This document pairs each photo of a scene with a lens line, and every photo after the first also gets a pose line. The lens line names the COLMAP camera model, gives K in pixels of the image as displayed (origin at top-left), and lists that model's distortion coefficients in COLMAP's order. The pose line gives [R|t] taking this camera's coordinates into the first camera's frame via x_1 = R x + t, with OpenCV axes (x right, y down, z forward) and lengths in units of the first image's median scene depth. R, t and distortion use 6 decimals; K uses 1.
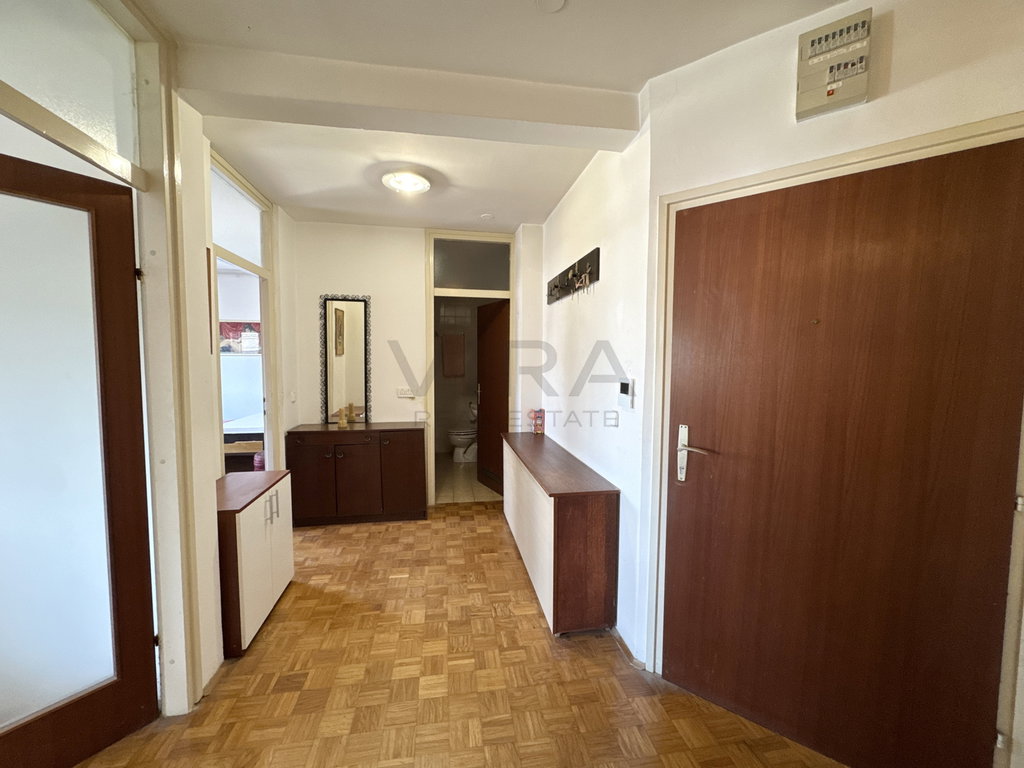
lens RADIAL K [[407.6, 0, 510.3], [0, 407.6, 384.9], [0, 0, 1]] dist [-0.002304, -0.000239]
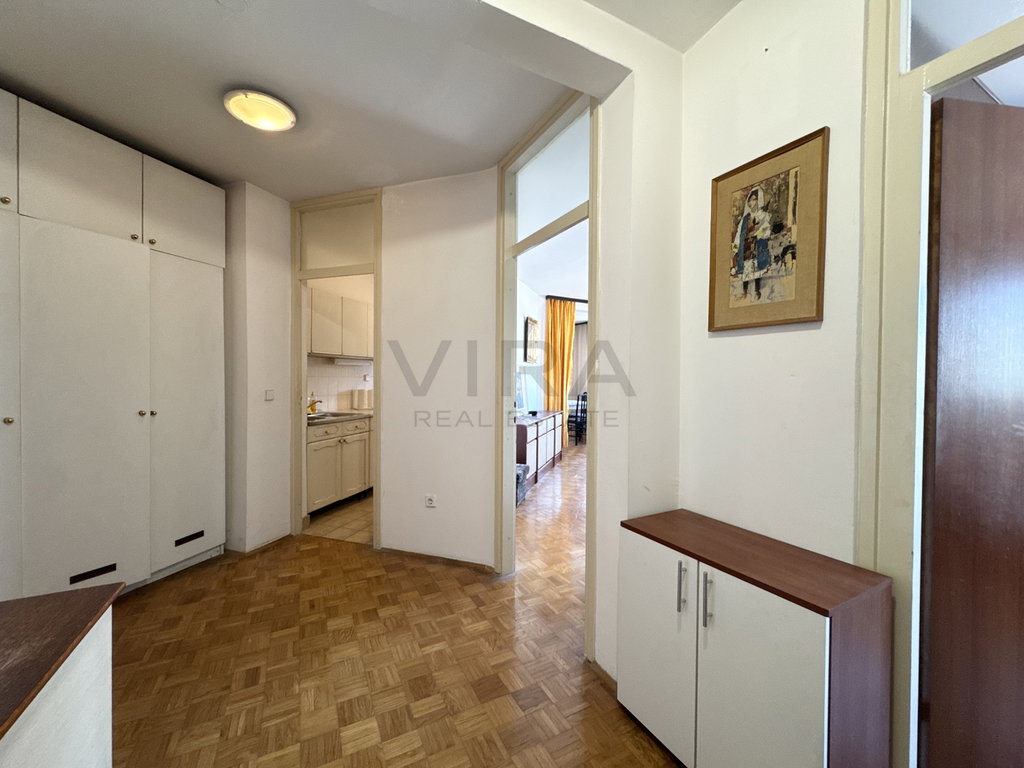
lens RADIAL K [[407.6, 0, 510.3], [0, 407.6, 384.9], [0, 0, 1]] dist [-0.002304, -0.000239]
pose [[-0.951391, -0.008083, -0.307880, -0.223193], [-0.031543, 0.996956, 0.071295, -0.022322], [0.306367, 0.077541, -0.948750, 1.842219]]
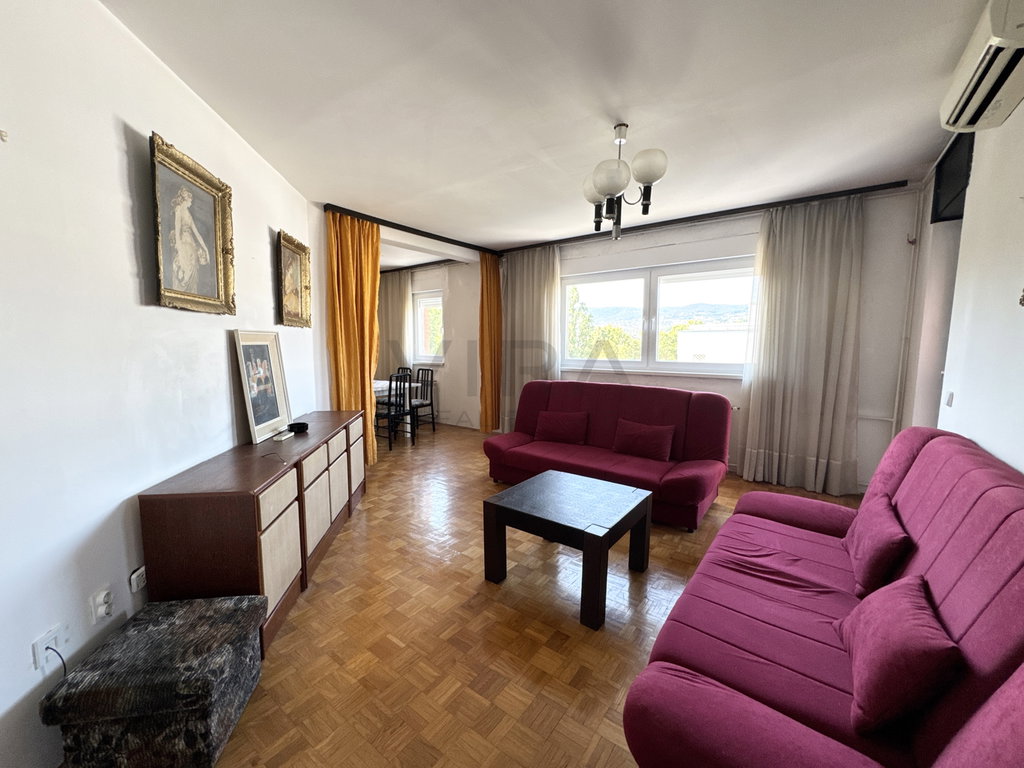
lens RADIAL K [[407.6, 0, 510.3], [0, 407.6, 384.9], [0, 0, 1]] dist [-0.002304, -0.000239]
pose [[-0.722303, 0.068613, -0.688165, -0.299865], [-0.046044, 0.988087, 0.146845, -0.021972], [0.690042, 0.137752, -0.710539, 1.695203]]
